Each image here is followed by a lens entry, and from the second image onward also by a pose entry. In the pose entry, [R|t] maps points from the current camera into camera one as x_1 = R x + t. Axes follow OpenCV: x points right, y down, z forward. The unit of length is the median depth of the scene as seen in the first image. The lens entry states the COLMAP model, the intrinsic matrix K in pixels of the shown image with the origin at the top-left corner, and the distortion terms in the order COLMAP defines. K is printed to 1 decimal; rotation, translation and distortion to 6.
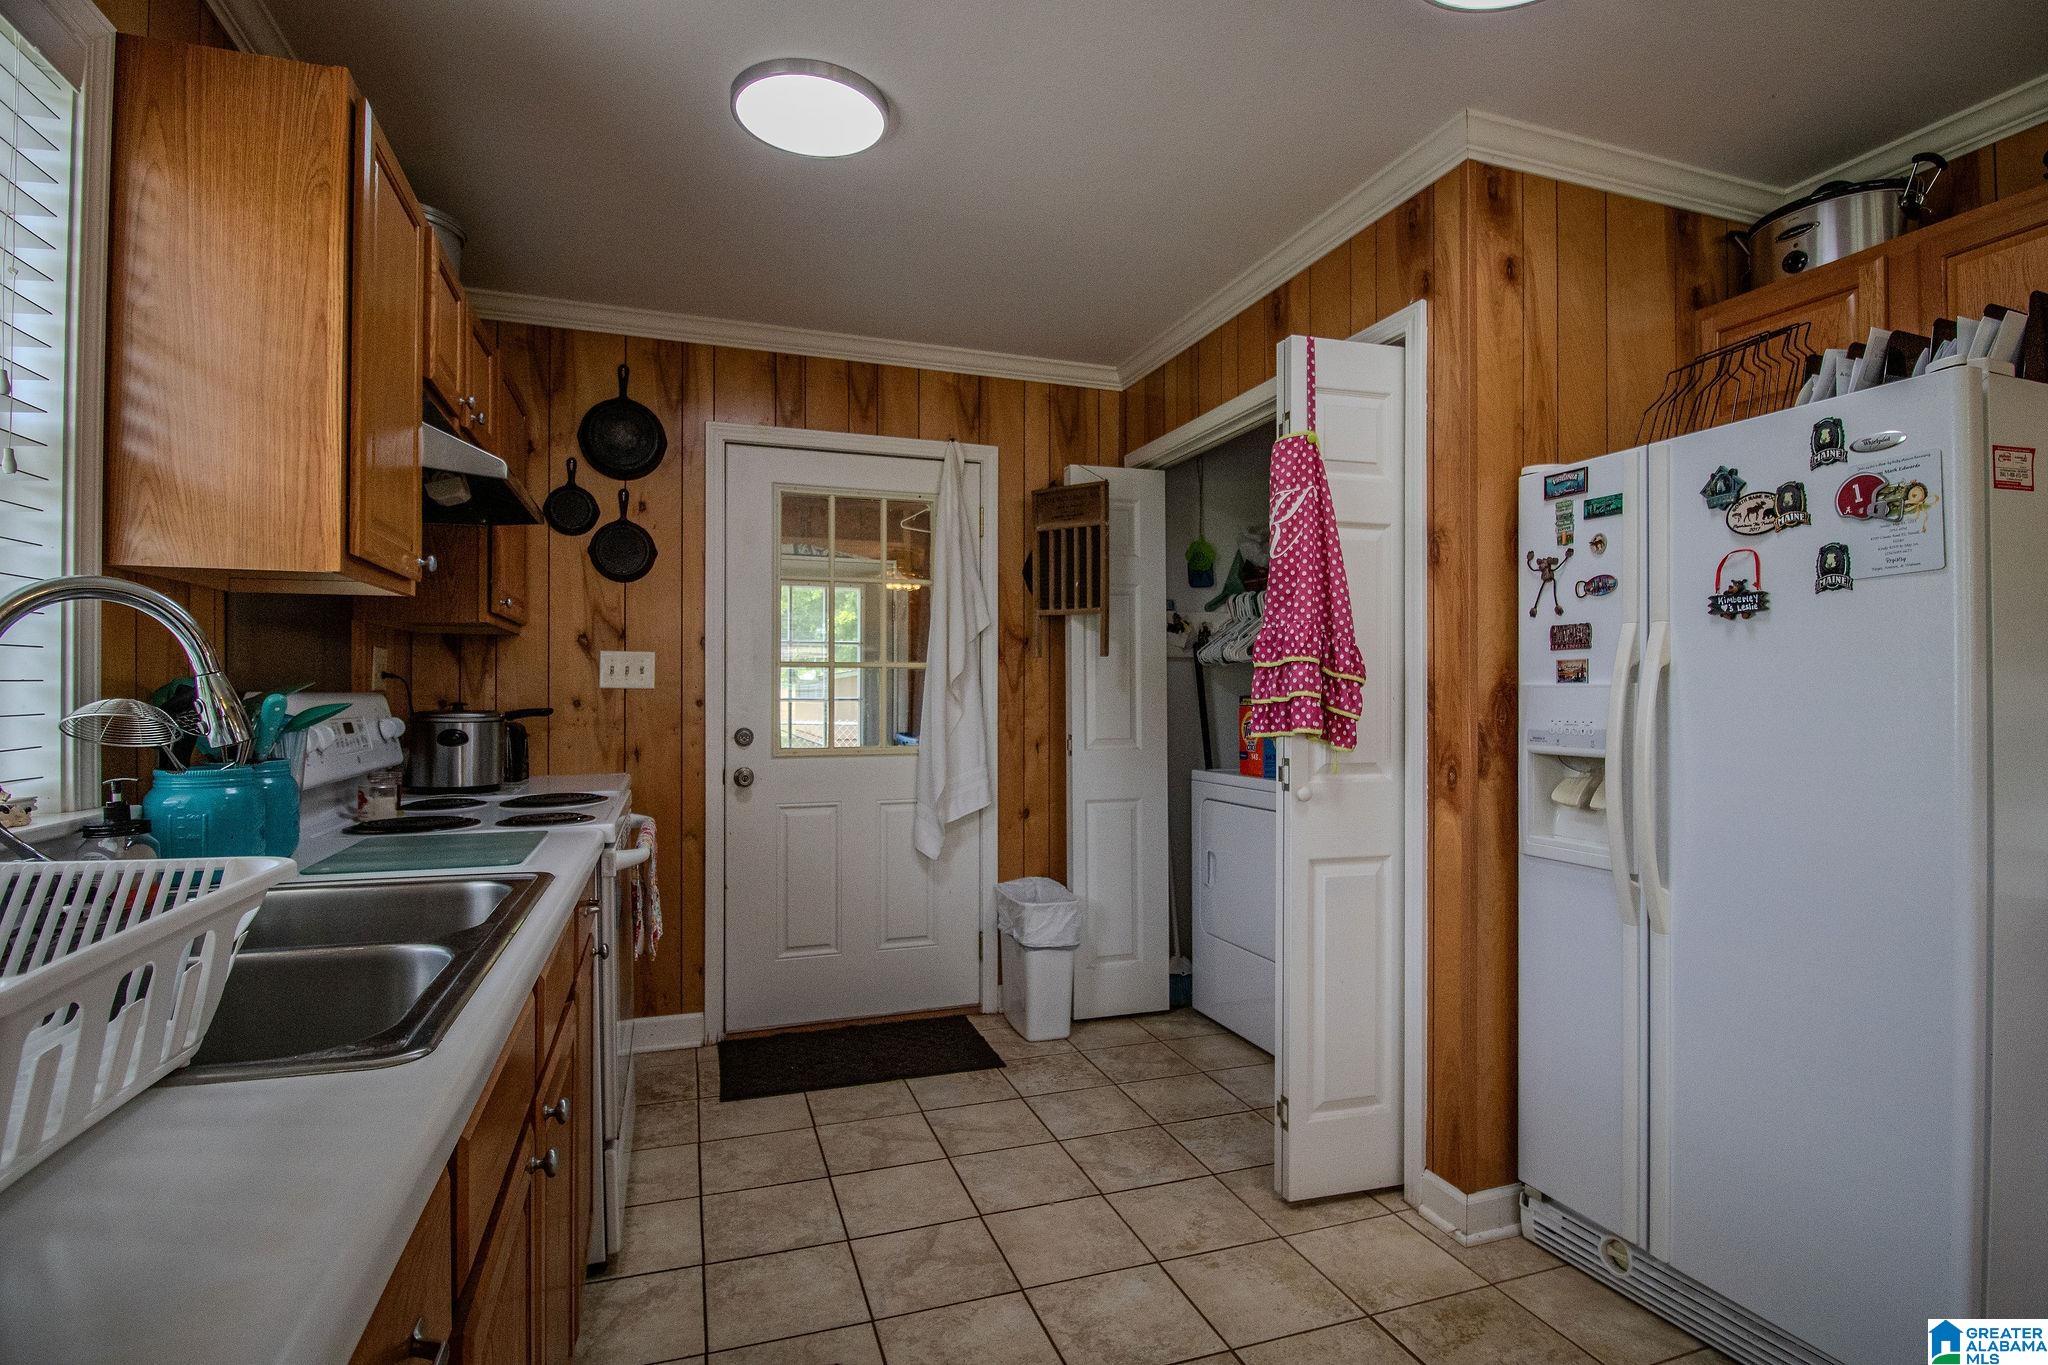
lens RADIAL K [[1009.5, 0, 1045.5], [0, 1009.5, 685.4], [0, 0, 1]] dist [0.001245, -0.015015]
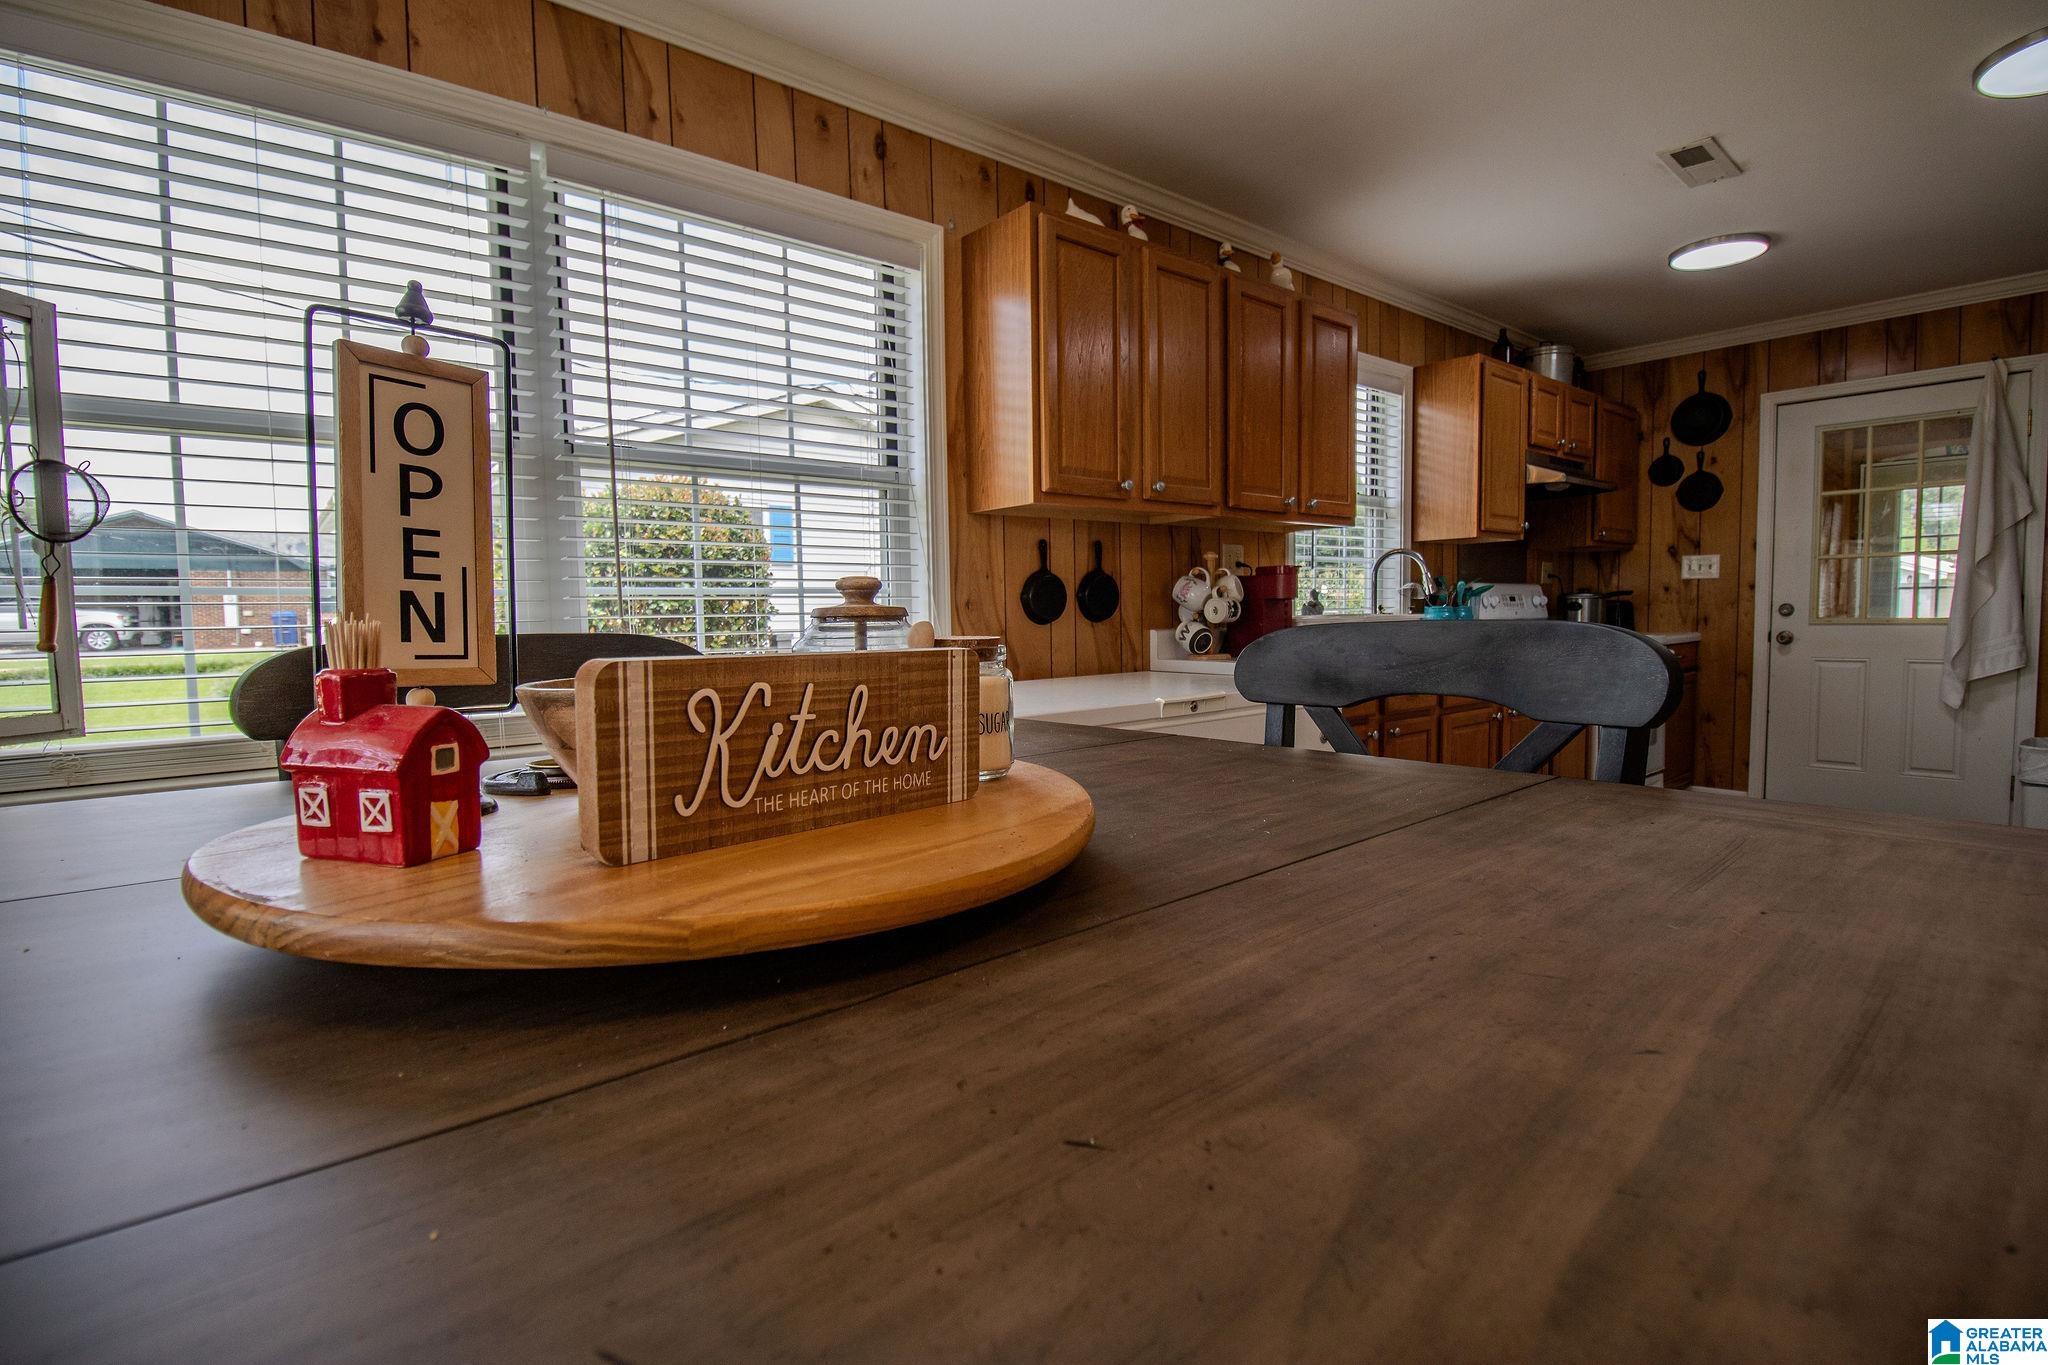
lens RADIAL K [[956.6, 0, 1030.7], [0, 956.6, 677.2], [0, 0, 1]] dist [0.000239, -0.012107]
pose [[0.342776, 0.056261, -0.937731, 0.726699], [0.021821, 0.997459, 0.067821, 0.037274], [0.939164, -0.043710, 0.340677, -0.571773]]
